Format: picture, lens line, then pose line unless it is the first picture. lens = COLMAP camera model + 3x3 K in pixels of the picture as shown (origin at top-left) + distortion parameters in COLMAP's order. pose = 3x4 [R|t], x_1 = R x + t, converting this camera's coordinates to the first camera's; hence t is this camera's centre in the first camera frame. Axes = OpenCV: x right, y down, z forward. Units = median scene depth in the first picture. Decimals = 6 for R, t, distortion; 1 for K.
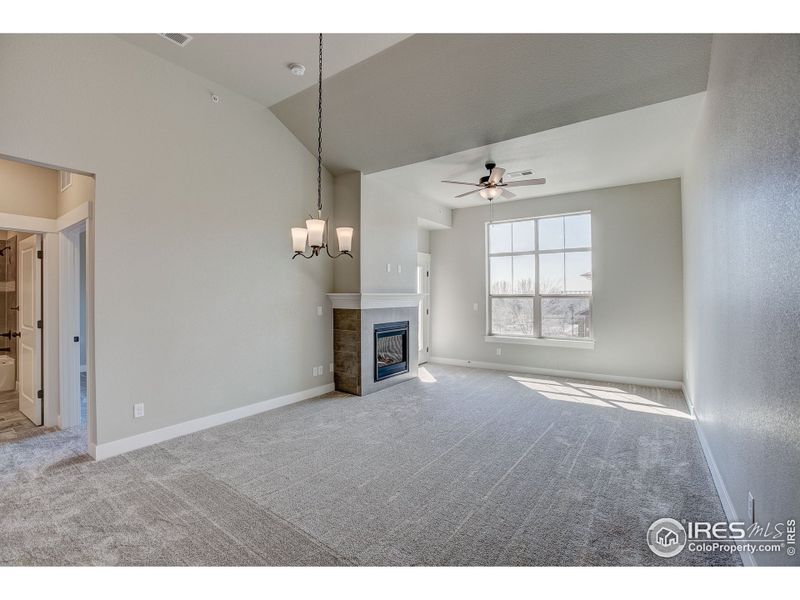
lens RADIAL K [[370.1, 0, 400.6], [0, 370.1, 298.9], [0, 0, 1]] dist [-0.049330, 0.000415]
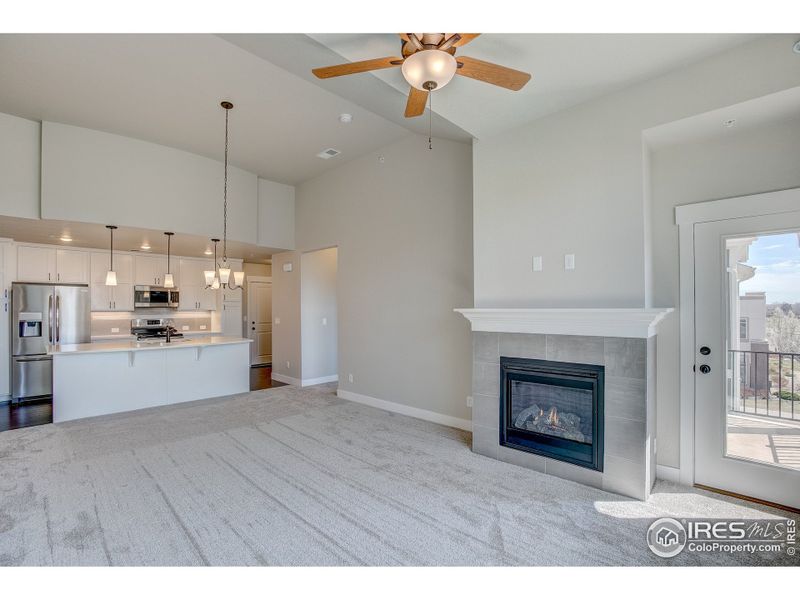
lens RADIAL K [[370.1, 0, 395.8], [0, 370.1, 306.0], [0, 0, 1]] dist [-0.049330, 0.000415]
pose [[-0.180452, -0.003045, -0.983579, 0.521548], [0.003036, 0.999989, -0.003653, -0.015859], [0.983579, -0.003646, -0.180441, 0.815182]]
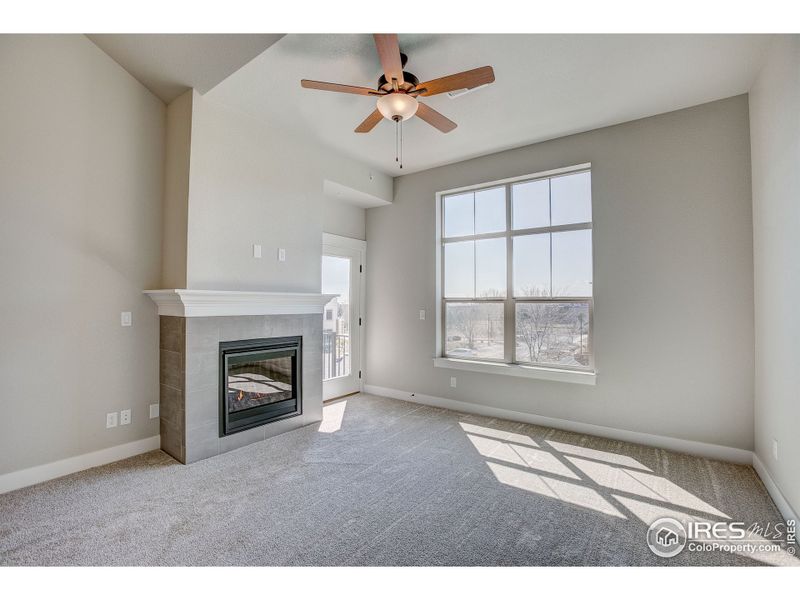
lens RADIAL K [[370.1, 0, 396.3], [0, 370.1, 303.4], [0, 0, 1]] dist [-0.049330, 0.000415]
pose [[0.999396, 0.008280, -0.033755, 0.206201], [-0.008566, 0.999928, -0.008357, 0.006816], [0.033683, 0.008642, 0.999395, 0.357656]]
